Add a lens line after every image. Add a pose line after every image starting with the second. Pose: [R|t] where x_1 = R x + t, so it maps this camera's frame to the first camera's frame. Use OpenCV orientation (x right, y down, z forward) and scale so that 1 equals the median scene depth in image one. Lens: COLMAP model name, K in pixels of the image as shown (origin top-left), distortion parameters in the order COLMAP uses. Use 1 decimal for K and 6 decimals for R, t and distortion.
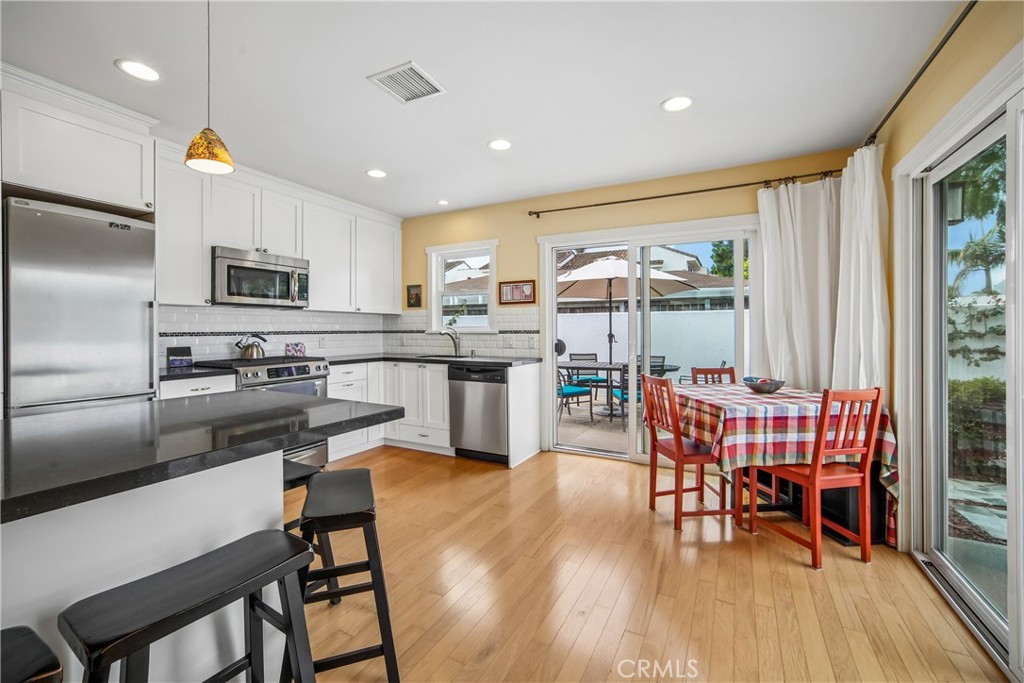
lens RADIAL K [[419.8, 0, 515.4], [0, 419.8, 327.0], [0, 0, 1]] dist [-0.028725, -0.000252]
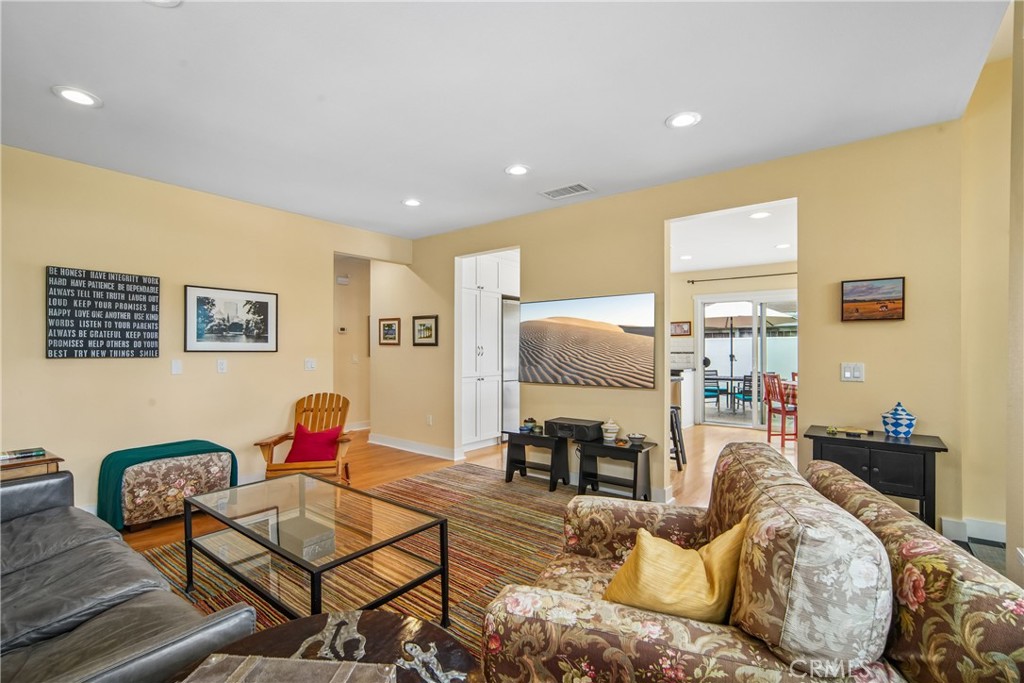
lens RADIAL K [[454.6, 0, 505.0], [0, 454.6, 349.6], [0, 0, 1]] dist [-0.003338, 0.001280]
pose [[0.978748, 0.001523, -0.205062, -0.318379], [-0.000896, 0.999995, 0.003148, -0.004826], [0.205066, -0.002897, 0.978744, -0.951209]]
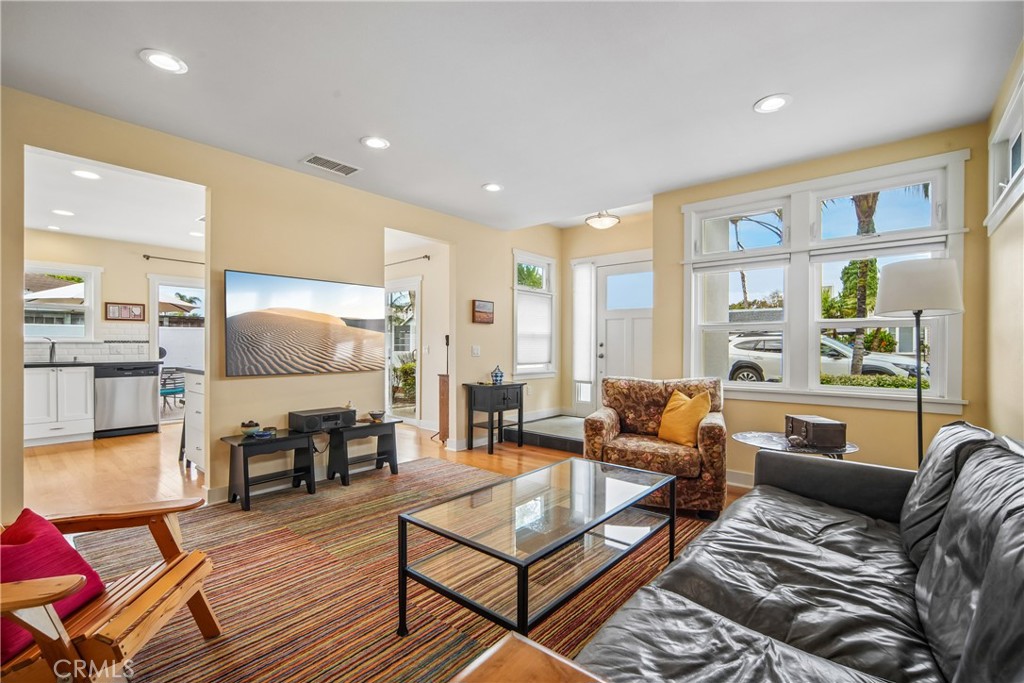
lens RADIAL K [[454.6, 0, 513.6], [0, 454.6, 347.7], [0, 0, 1]] dist [-0.003338, 0.001280]
pose [[0.242213, -0.000801, 0.970223, -1.155492], [-0.007743, 0.999966, 0.002759, 0.017913], [-0.970192, -0.008181, 0.242198, -0.561781]]
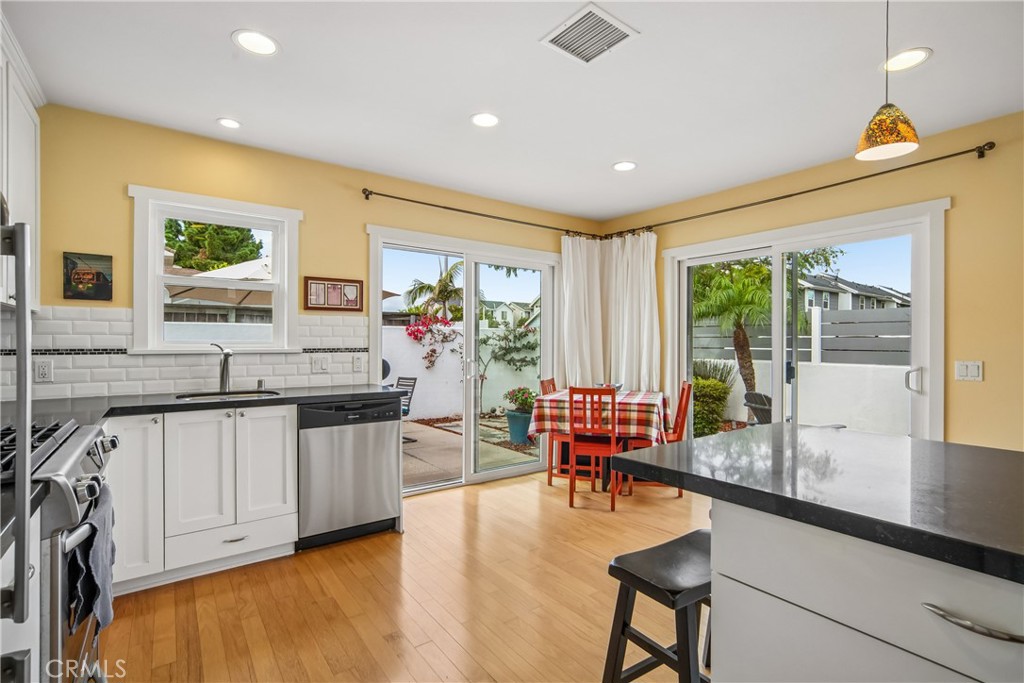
lens RADIAL K [[467.4, 0, 510.7], [0, 467.4, 342.6], [0, 0, 1]] dist [-0.025929, 0.000962]
pose [[0.444701, 0.005445, 0.895663, -0.606362], [-0.006686, 0.999974, -0.002759, -0.000831], [-0.895654, -0.004761, 0.444725, 0.409638]]
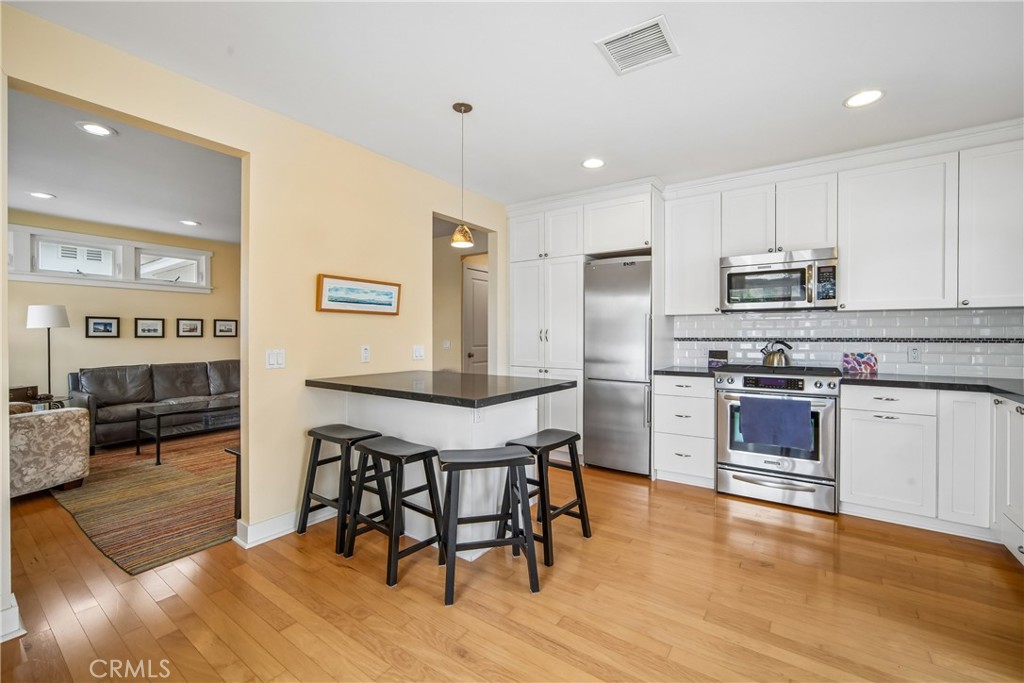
lens RADIAL K [[438.5, 0, 509.2], [0, 438.5, 337.2], [0, 0, 1]] dist [-0.001978, 0.000841]
pose [[-0.170092, 0.007218, -0.985402, 0.370865], [0.004982, 0.999967, 0.006465, 0.000621], [0.985416, -0.003809, -0.170122, 0.482073]]
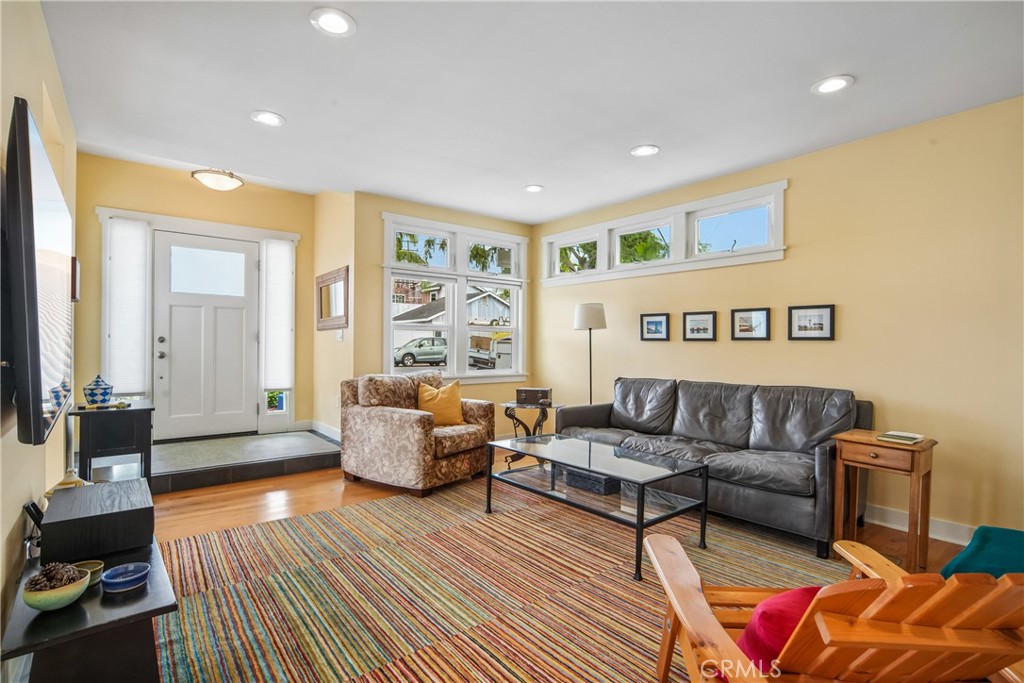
lens RADIAL K [[499.1, 0, 508.1], [0, 499.1, 341.4], [0, 0, 1]] dist [-0.013891, 0.006675]
pose [[-0.906284, -0.003267, 0.422657, -0.864001], [-0.006993, 0.999949, -0.007265, 0.016900], [-0.422612, -0.009540, -0.906260, 0.257040]]
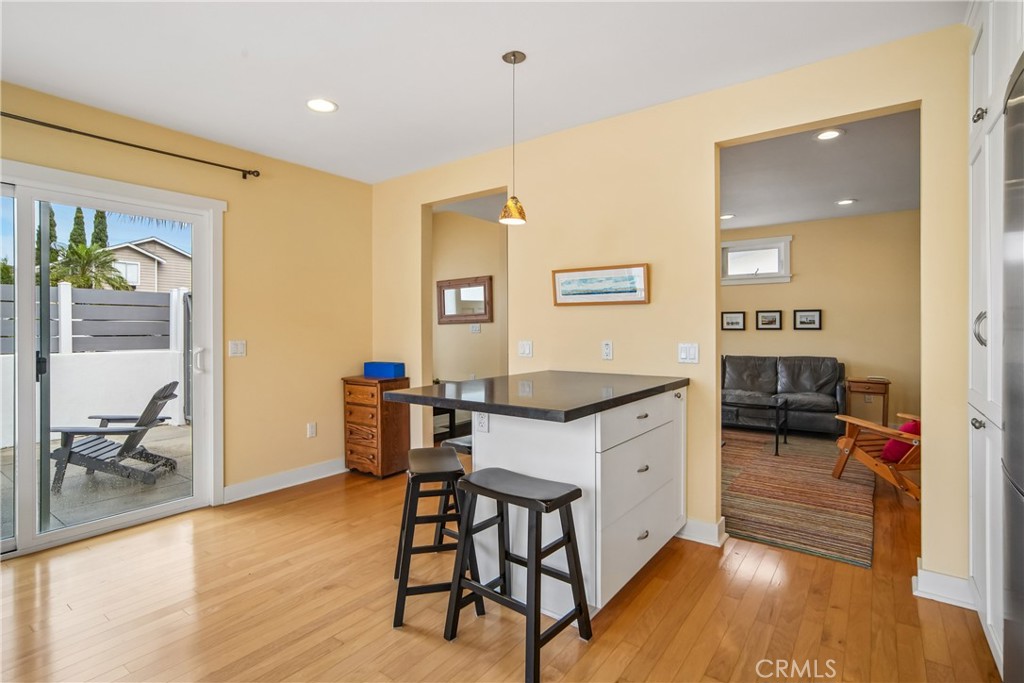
lens RADIAL K [[499.1, 0, 504.5], [0, 499.1, 326.9], [0, 0, 1]] dist [-0.013891, 0.006675]
pose [[-0.983778, 0.005352, 0.179310, -0.336705], [0.004170, 0.999967, -0.006970, 0.002823], [-0.179342, -0.006109, -0.983768, 0.902539]]
